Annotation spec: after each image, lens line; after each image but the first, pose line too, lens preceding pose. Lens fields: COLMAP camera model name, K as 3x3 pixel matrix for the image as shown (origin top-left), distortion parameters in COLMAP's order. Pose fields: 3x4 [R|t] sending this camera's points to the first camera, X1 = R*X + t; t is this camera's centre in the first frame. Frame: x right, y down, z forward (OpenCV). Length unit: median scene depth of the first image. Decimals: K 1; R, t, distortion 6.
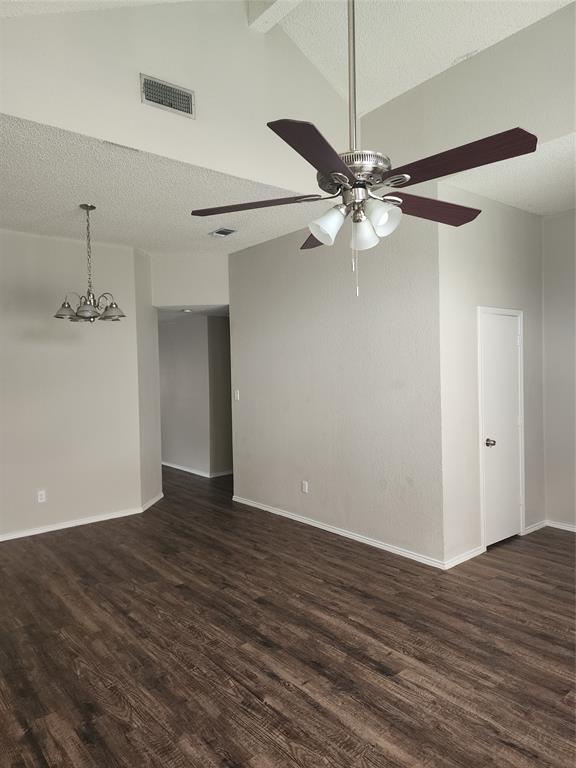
lens RADIAL K [[514.8, 0, 282.5], [0, 514.8, 387.0], [0, 0, 1]] dist [0.075249, -0.059014]
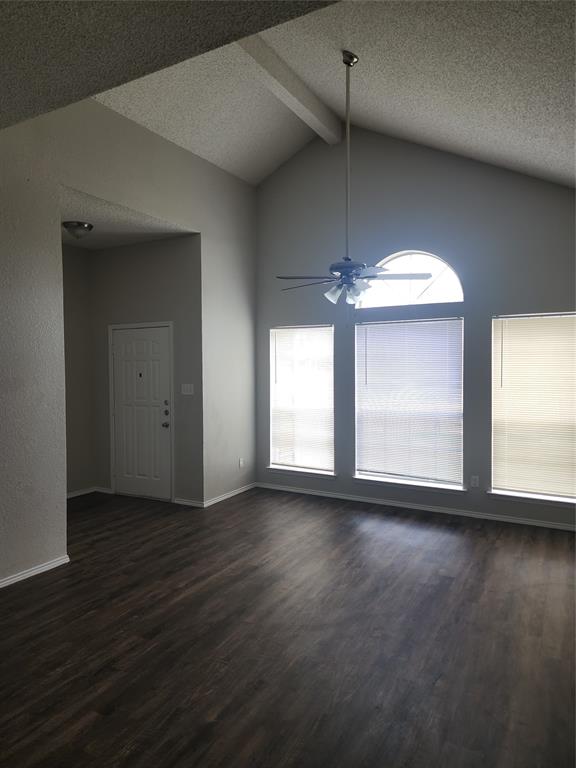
lens RADIAL K [[514.8, 0, 287.0], [0, 514.8, 379.9], [0, 0, 1]] dist [0.075249, -0.059014]
pose [[-0.372683, 0.000612, 0.927959, -0.965813], [0.041538, 0.999008, 0.016024, -0.006814], [-0.927029, 0.044518, -0.372338, 1.157927]]
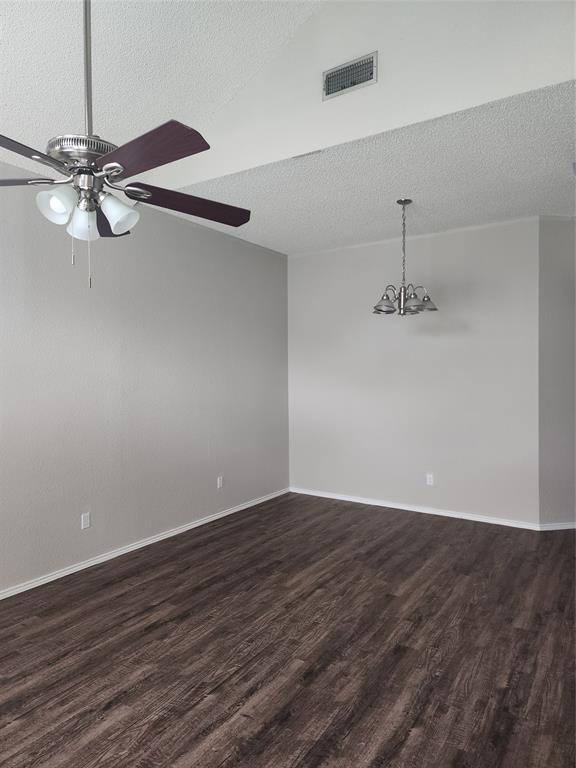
lens RADIAL K [[514.8, 0, 289.1], [0, 514.8, 381.3], [0, 0, 1]] dist [0.075249, -0.059014]
pose [[0.309492, 0.040184, -0.950052, 0.692218], [-0.031322, 0.998995, 0.032050, -0.023426], [0.950386, 0.019839, 0.310440, 0.612219]]
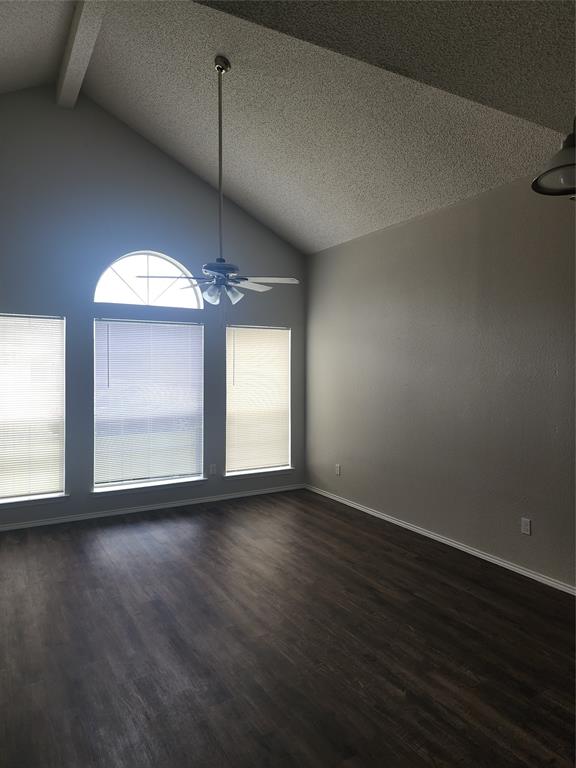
lens RADIAL K [[514.8, 0, 286.6], [0, 514.8, 383.8], [0, 0, 1]] dist [0.075249, -0.059014]
pose [[-0.986743, 0.017130, 0.161386, -0.260009], [0.027041, 0.997867, 0.059421, -0.041569], [-0.160024, 0.062998, -0.985101, 1.741261]]
